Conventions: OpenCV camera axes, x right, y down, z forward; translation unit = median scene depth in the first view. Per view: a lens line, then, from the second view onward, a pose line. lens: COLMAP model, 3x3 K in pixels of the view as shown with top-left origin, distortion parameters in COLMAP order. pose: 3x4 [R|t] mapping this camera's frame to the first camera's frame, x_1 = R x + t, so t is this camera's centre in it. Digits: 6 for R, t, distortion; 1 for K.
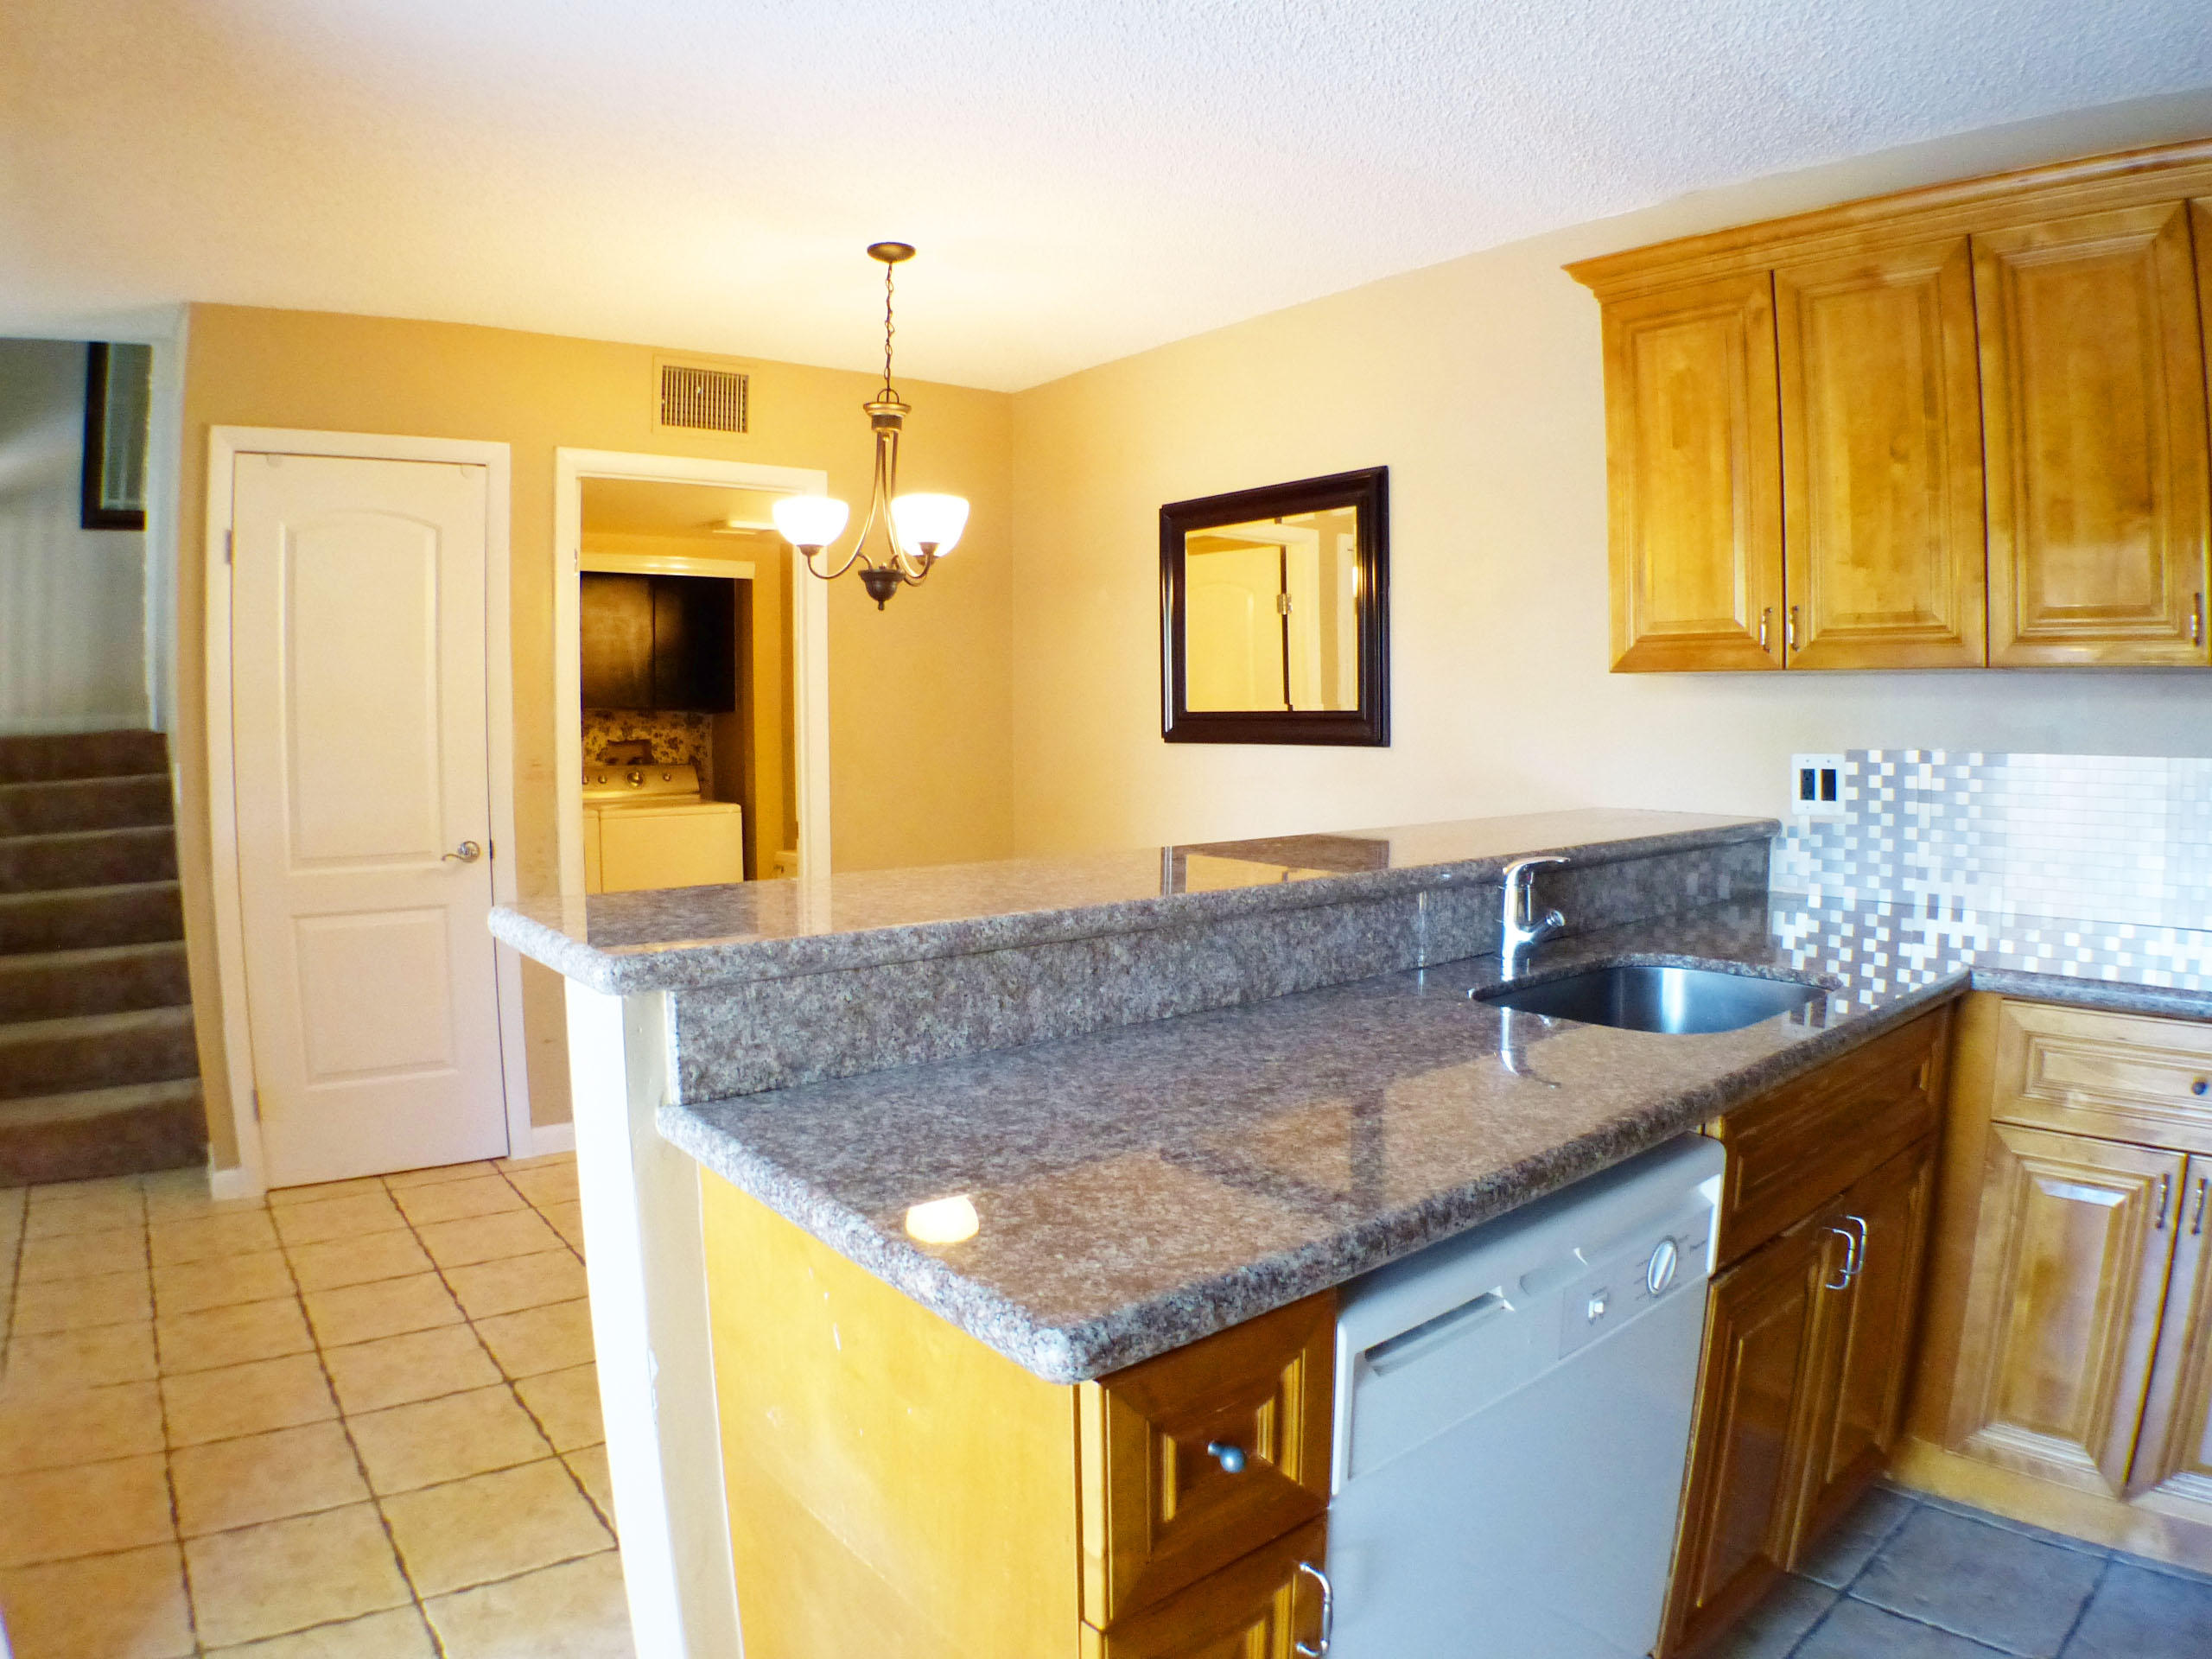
lens RADIAL K [[1371.1, 0, 1096.6], [0, 1371.1, 809.9], [0, 0, 1]] dist [-0.211512, 0.043298]
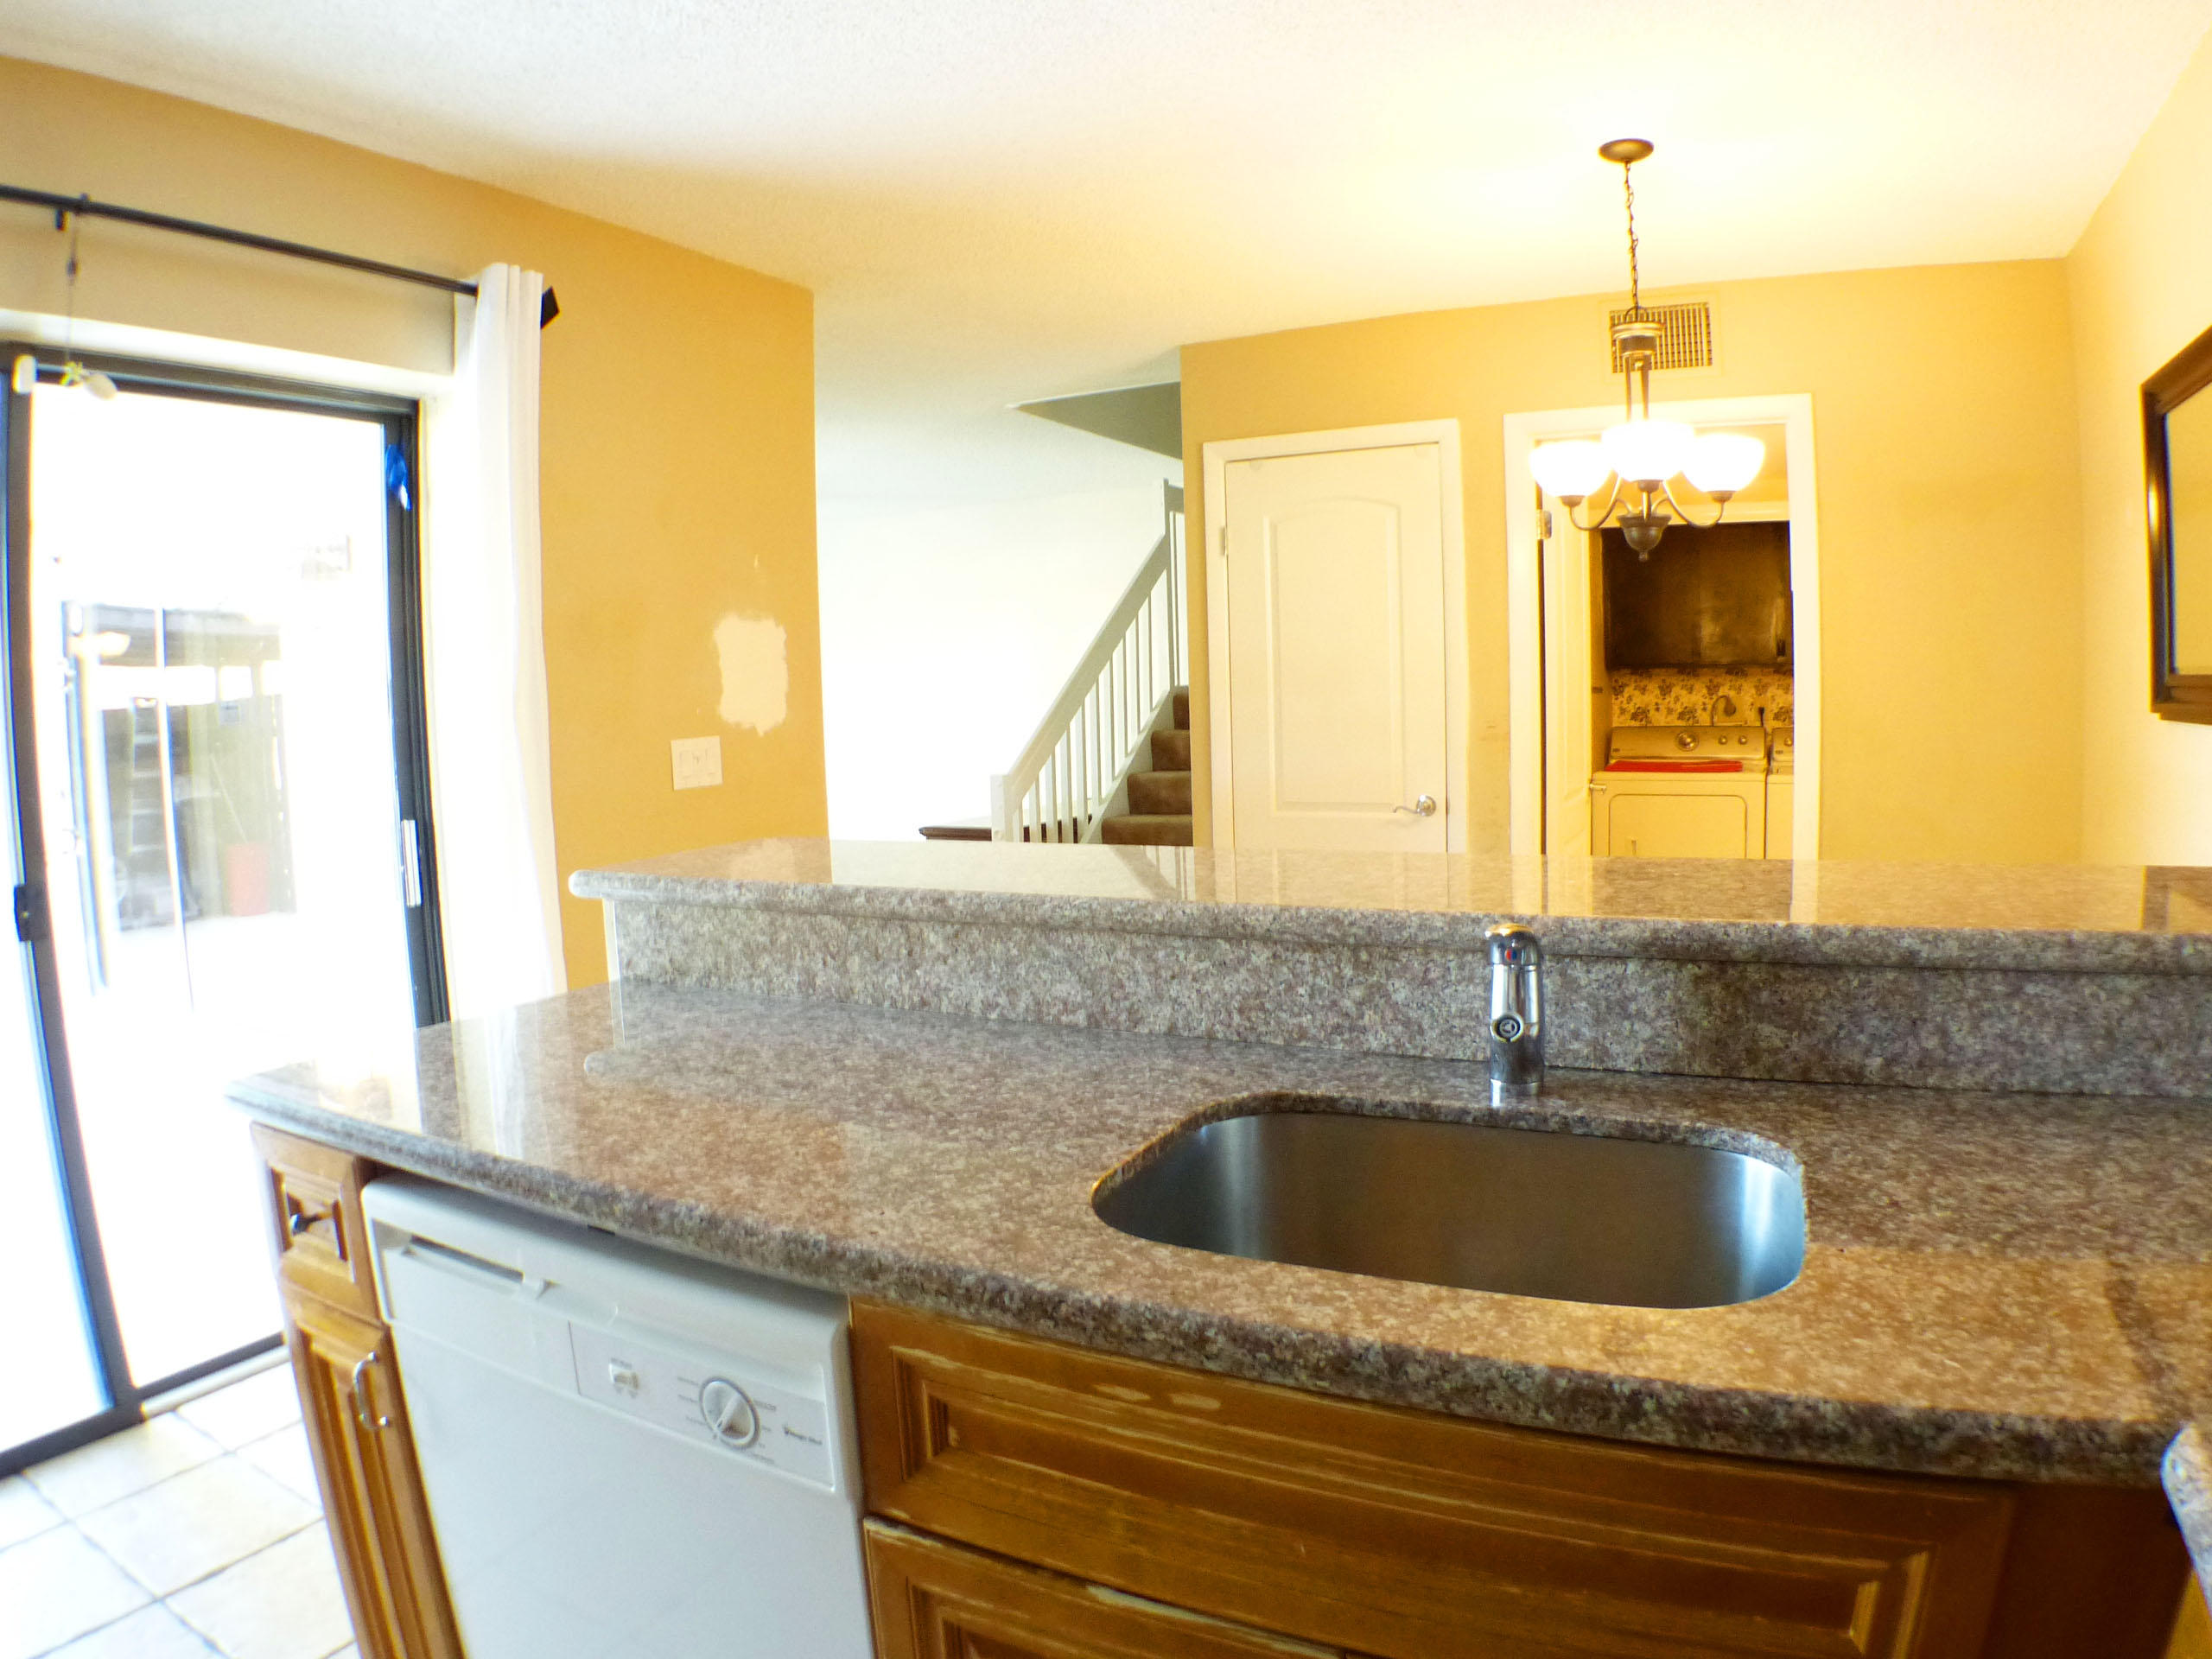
lens RADIAL K [[1369.1, 0, 1100.3], [0, 1369.1, 822.3], [0, 0, 1]] dist [-0.214453, 0.045840]
pose [[0.409431, 0.078811, -0.908931, 0.847412], [-0.033723, 0.996888, 0.071247, -0.050859], [0.911717, 0.001481, 0.410815, 0.605551]]
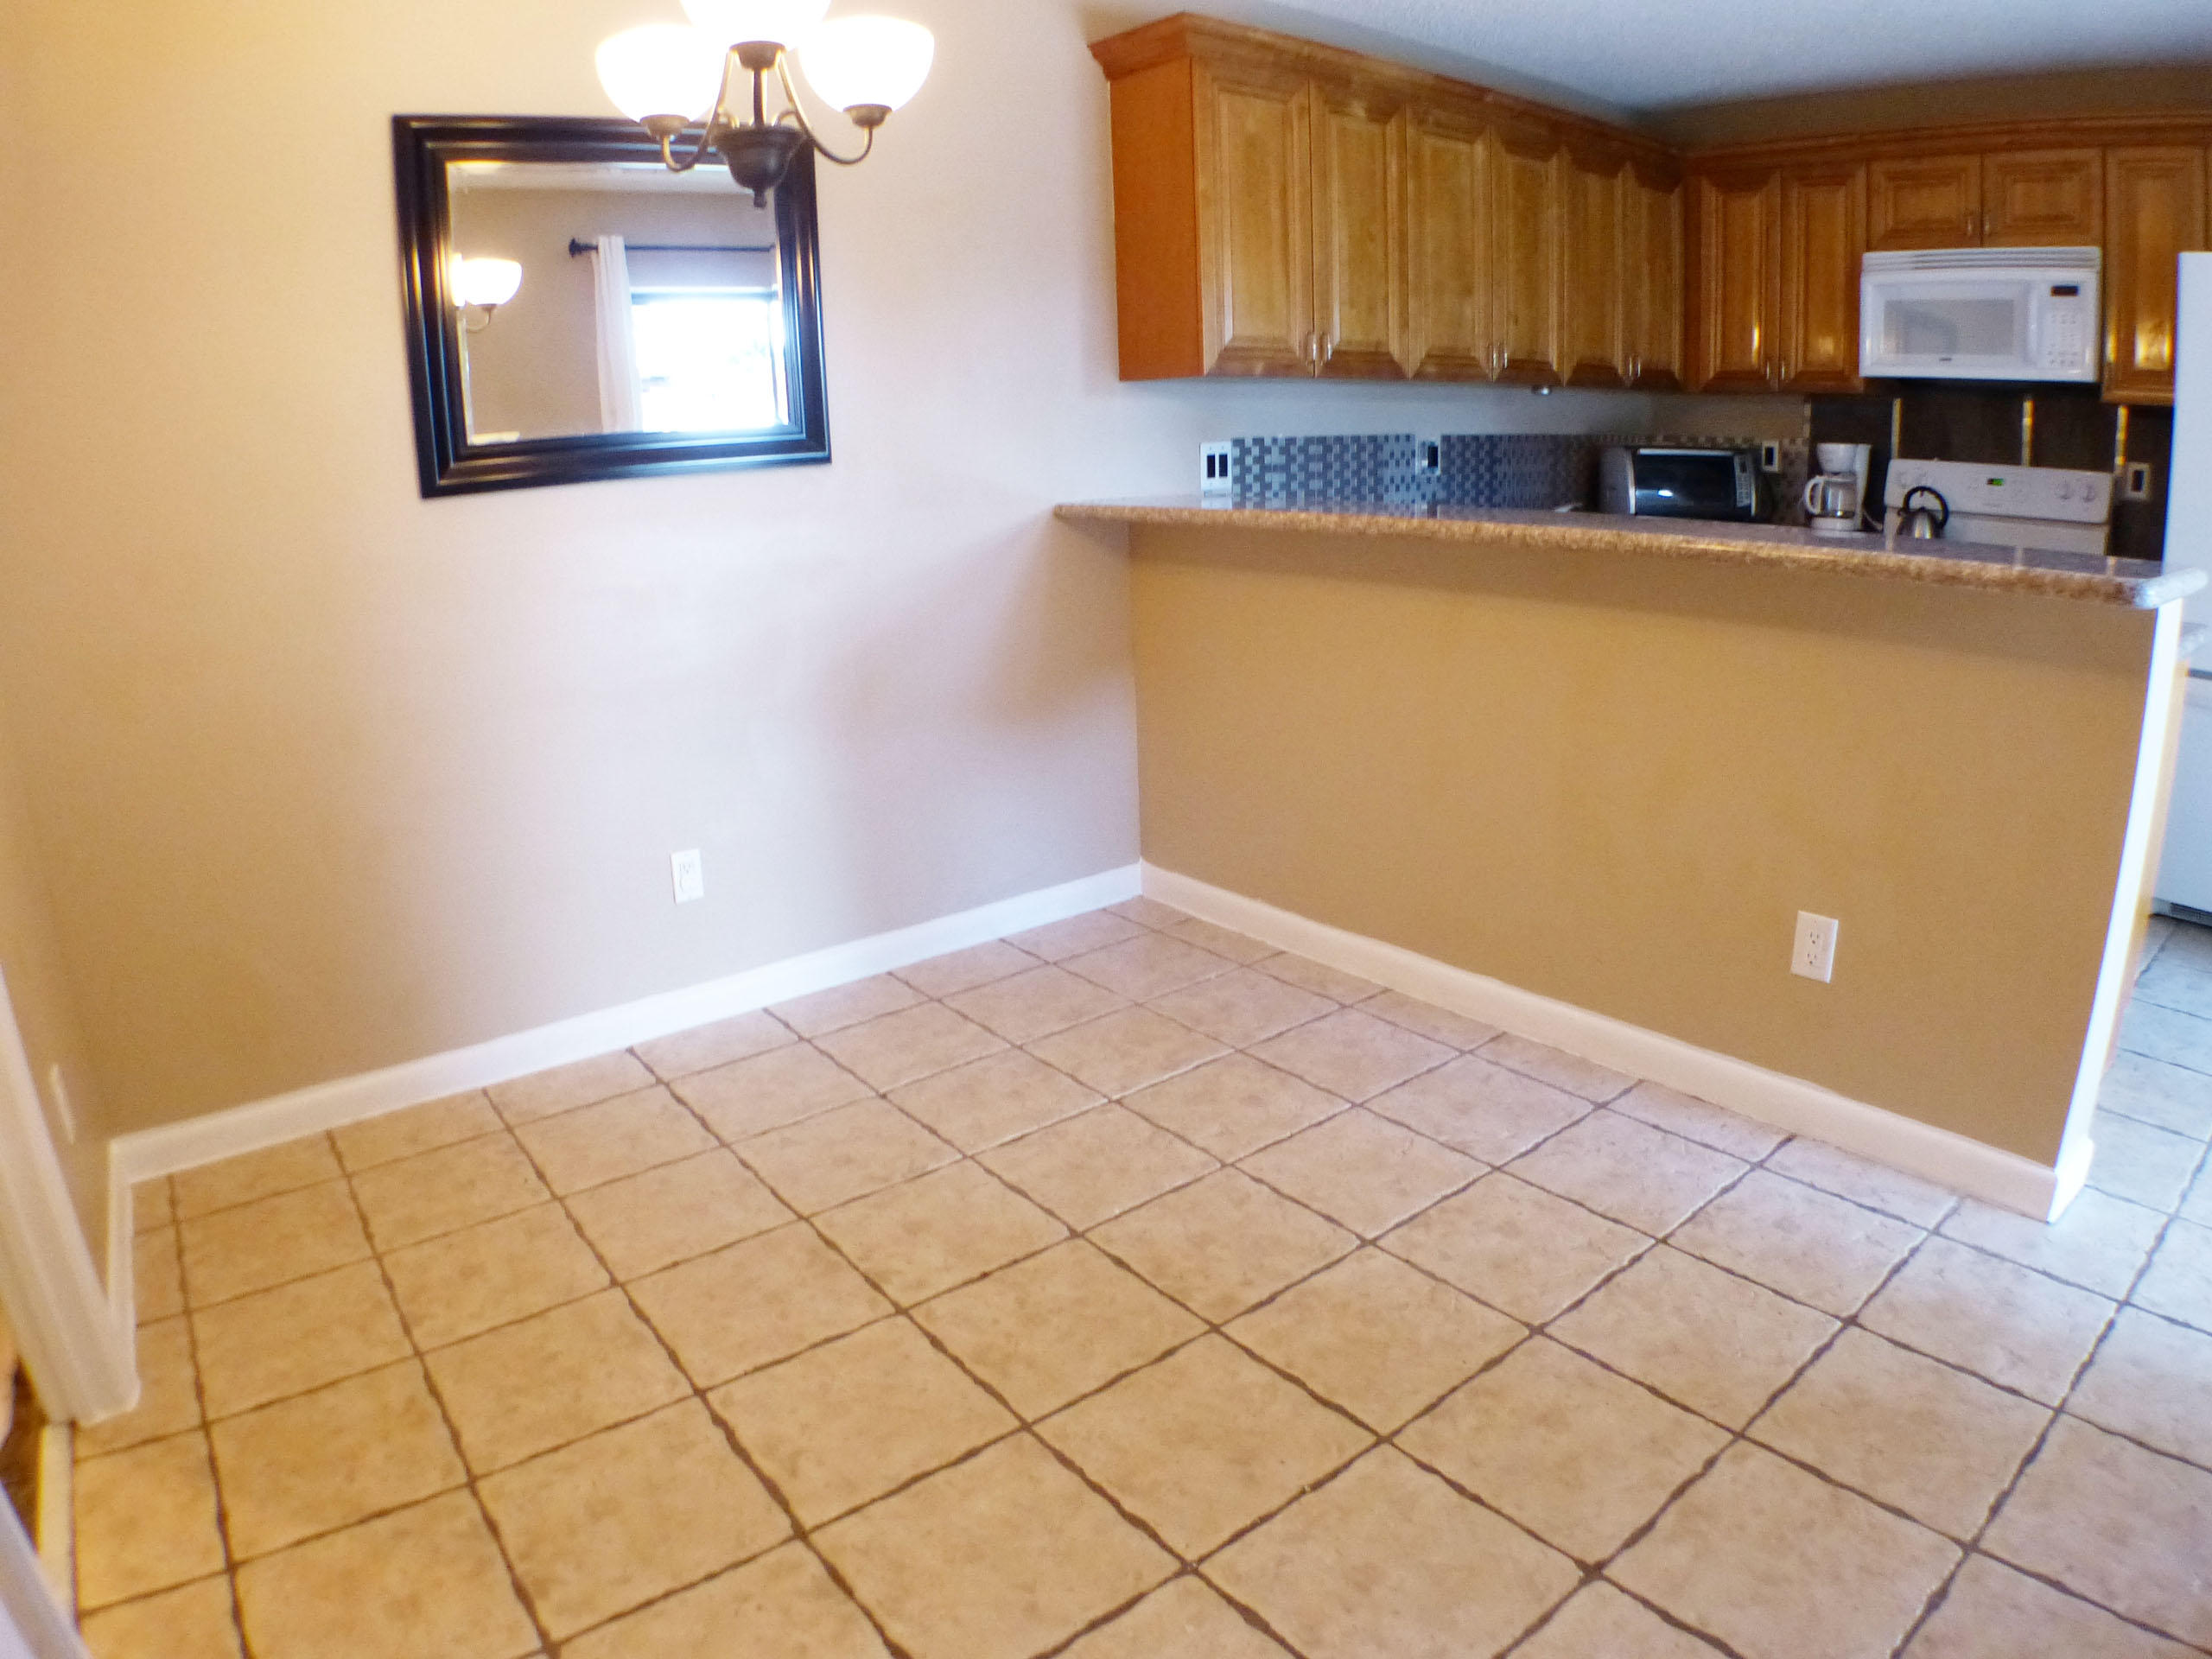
lens RADIAL K [[1369.1, 0, 1100.3], [0, 1369.1, 822.3], [0, 0, 1]] dist [-0.214453, 0.045840]
pose [[0.007769, -0.272040, 0.962255, -1.236711], [0.100183, 0.957654, 0.269930, -0.077663], [-0.994939, 0.094304, 0.034694, 1.571092]]
